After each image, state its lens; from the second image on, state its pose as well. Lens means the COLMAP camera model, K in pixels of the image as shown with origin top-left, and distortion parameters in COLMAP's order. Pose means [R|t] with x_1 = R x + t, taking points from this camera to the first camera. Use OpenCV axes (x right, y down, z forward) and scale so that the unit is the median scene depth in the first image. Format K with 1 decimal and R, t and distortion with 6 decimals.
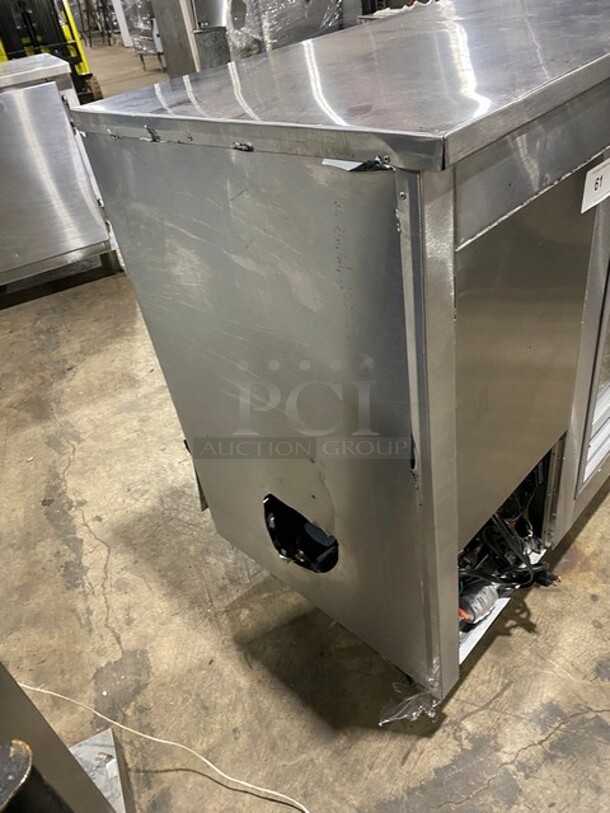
lens RADIAL K [[623.6, 0, 305.0], [0, 623.6, 406.5], [0, 0, 1]] dist [-0.000054, 0.005125]
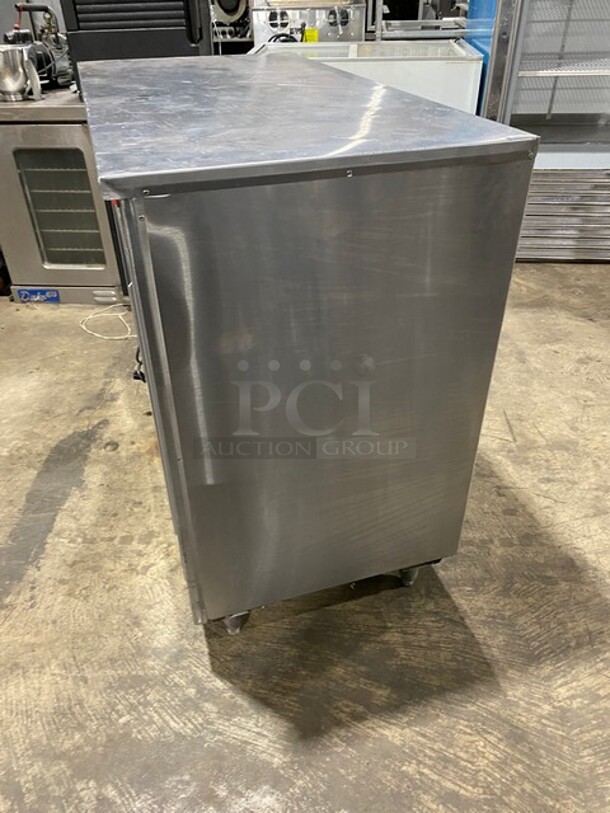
lens RADIAL K [[623.6, 0, 305.0], [0, 623.6, 406.5], [0, 0, 1]] dist [-0.000054, 0.005125]
pose [[-0.475257, 0.626211, -0.618054, 1.208906], [-0.452819, 0.428200, 0.782049, -1.184767], [0.754378, 0.651541, 0.080055, 1.186068]]
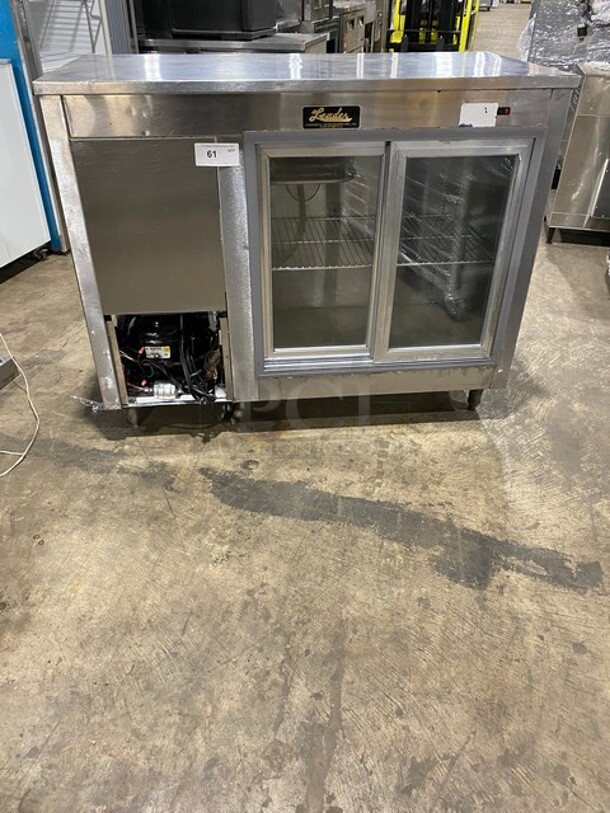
lens RADIAL K [[623.6, 0, 305.0], [0, 623.6, 406.5], [0, 0, 1]] dist [-0.000054, 0.005125]
pose [[0.754892, 0.480537, -0.446343, 1.235166], [-0.471809, 0.870619, 0.139354, -0.062477], [0.455560, 0.105391, 0.883945, -0.301874]]
